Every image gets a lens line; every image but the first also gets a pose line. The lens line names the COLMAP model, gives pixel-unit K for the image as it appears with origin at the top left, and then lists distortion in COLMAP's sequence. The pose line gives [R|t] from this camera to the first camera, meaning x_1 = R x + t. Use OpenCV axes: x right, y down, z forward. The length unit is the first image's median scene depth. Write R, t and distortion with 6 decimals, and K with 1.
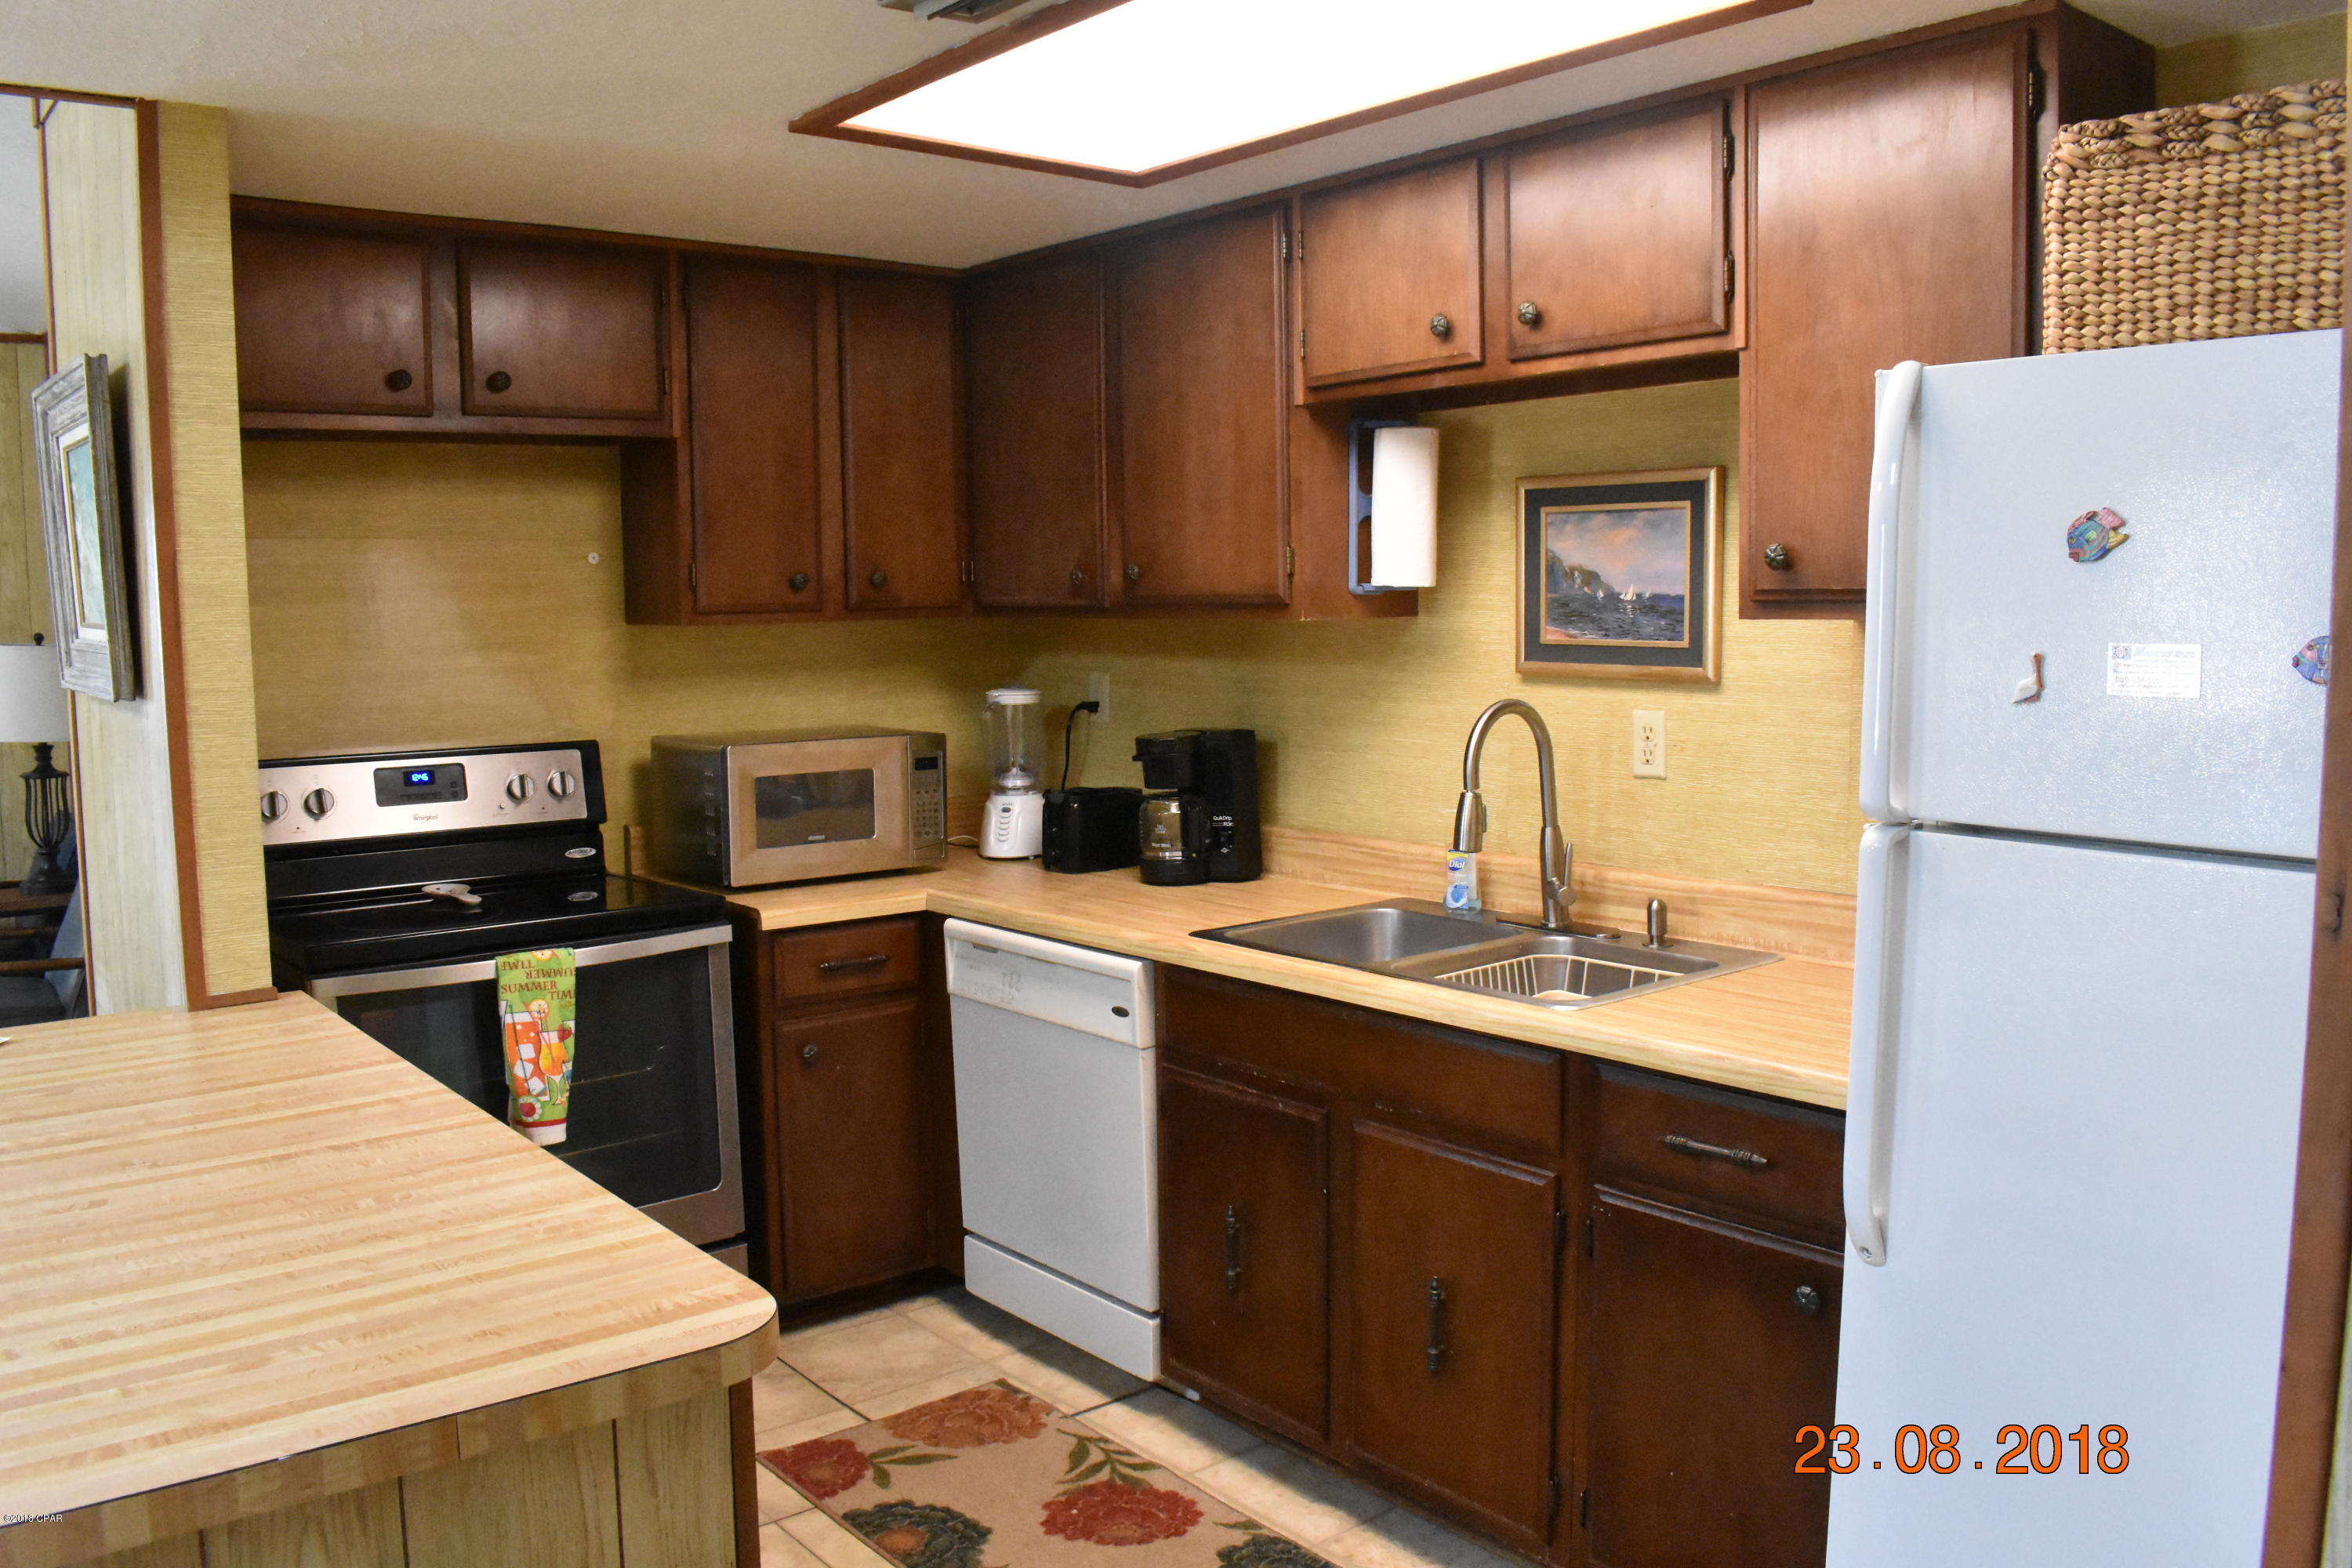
lens RADIAL K [[1829.8, 0, 1176.0], [0, 1829.8, 784.0], [0, 0, 1]] dist [-0.090134, 0.005165]
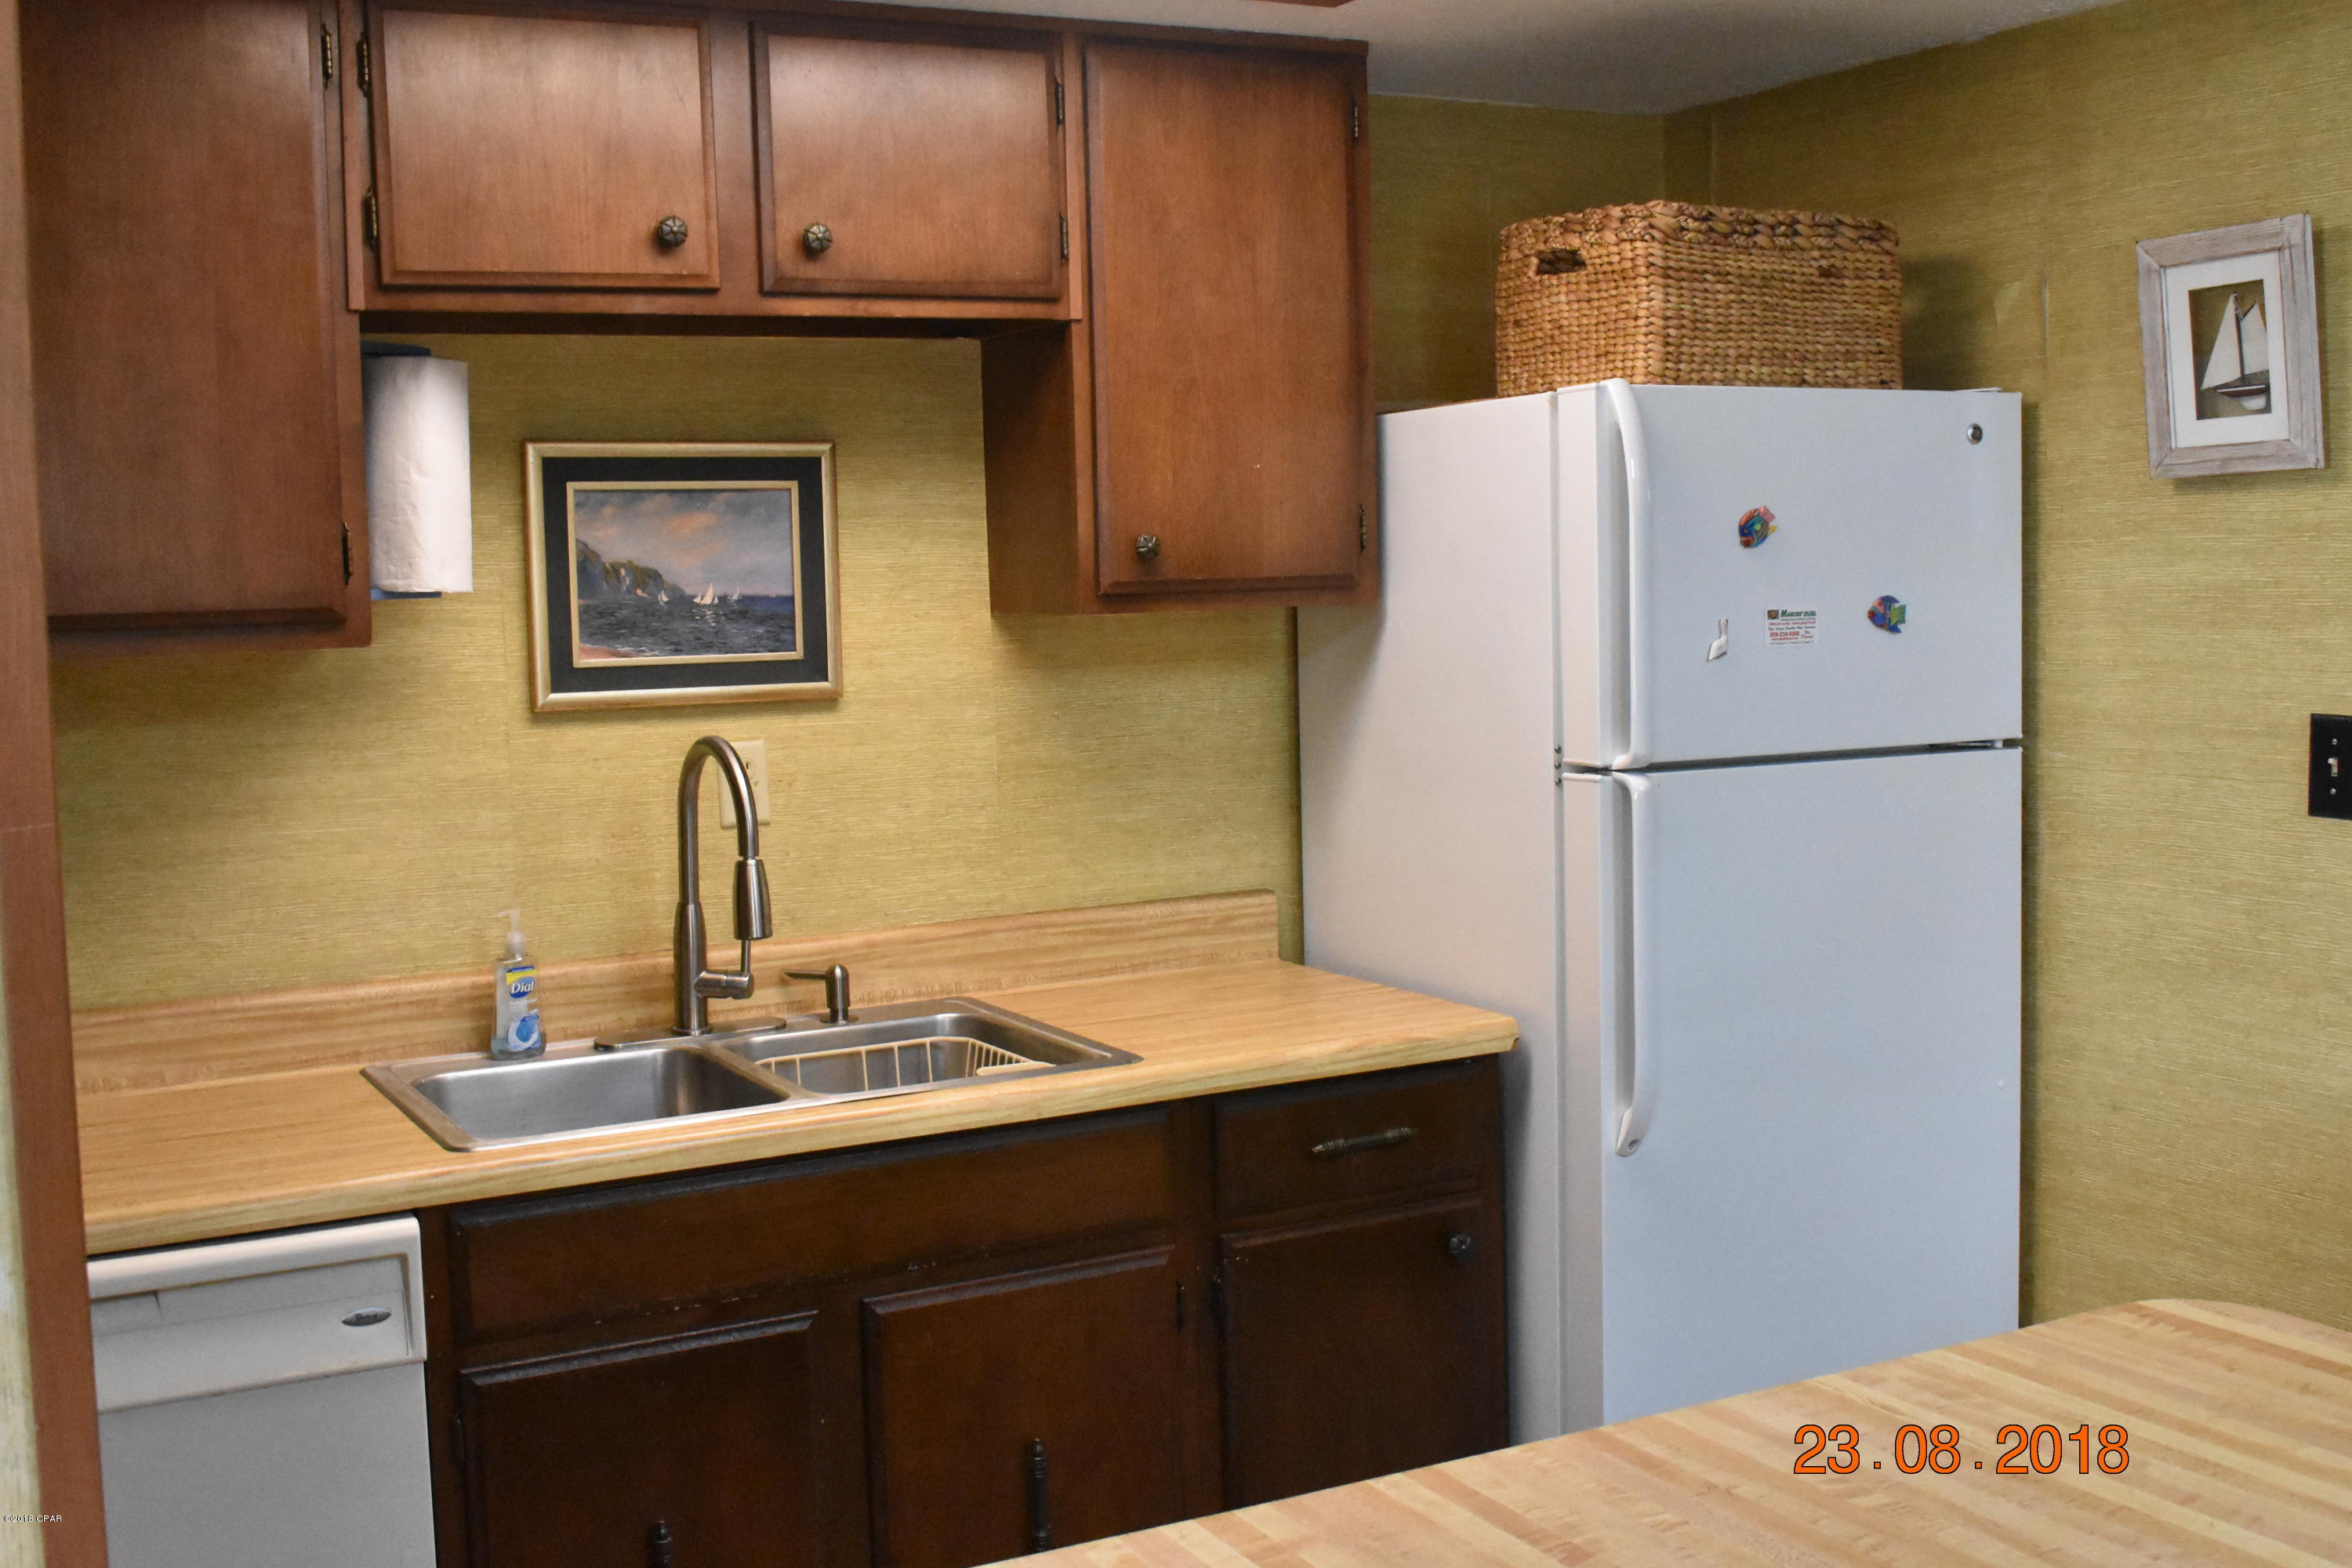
lens RADIAL K [[2528.3, 0, 1176.0], [0, 2528.3, 784.0], [0, 0, 1]] dist [-0.063559, 0.006530]
pose [[0.200464, -0.081263, 0.976325, -0.826377], [0.123295, 0.990723, 0.057146, -0.064987], [-0.971912, 0.108920, 0.208624, 0.617332]]
